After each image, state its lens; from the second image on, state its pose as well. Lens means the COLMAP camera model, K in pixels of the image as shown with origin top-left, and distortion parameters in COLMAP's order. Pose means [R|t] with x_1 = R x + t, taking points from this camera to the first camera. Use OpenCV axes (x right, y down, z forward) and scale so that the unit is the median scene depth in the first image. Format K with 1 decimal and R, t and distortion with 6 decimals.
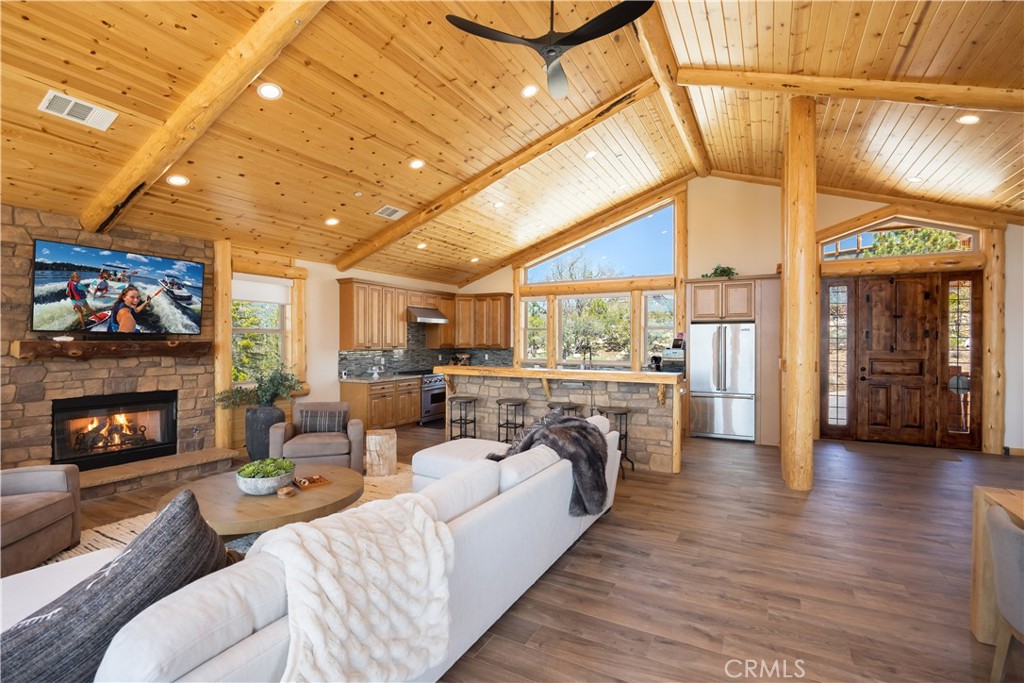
lens RADIAL K [[474.4, 0, 527.2], [0, 474.4, 343.8], [0, 0, 1]] dist [-0.025838, 0.002936]
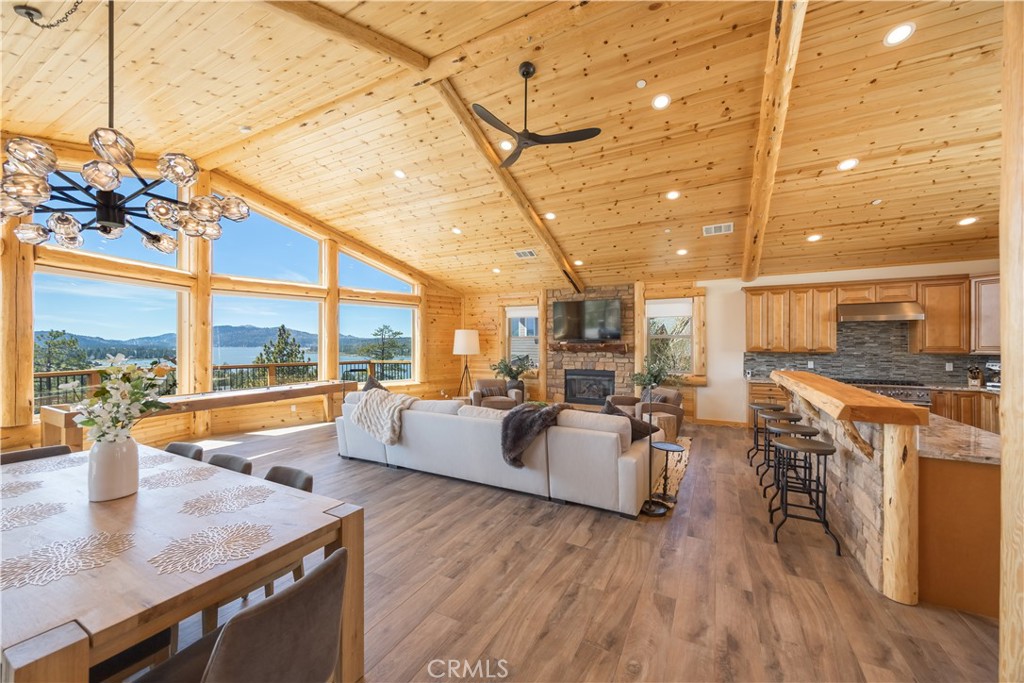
lens RADIAL K [[402.2, 0, 498.0], [0, 402.2, 346.5], [0, 0, 1]] dist [-0.001238, 0.000748]
pose [[-0.050675, 0.004972, -0.998703, 0.761696], [-0.005373, 0.999972, 0.005251, -0.001546], [0.998701, 0.005632, -0.050647, 0.578388]]
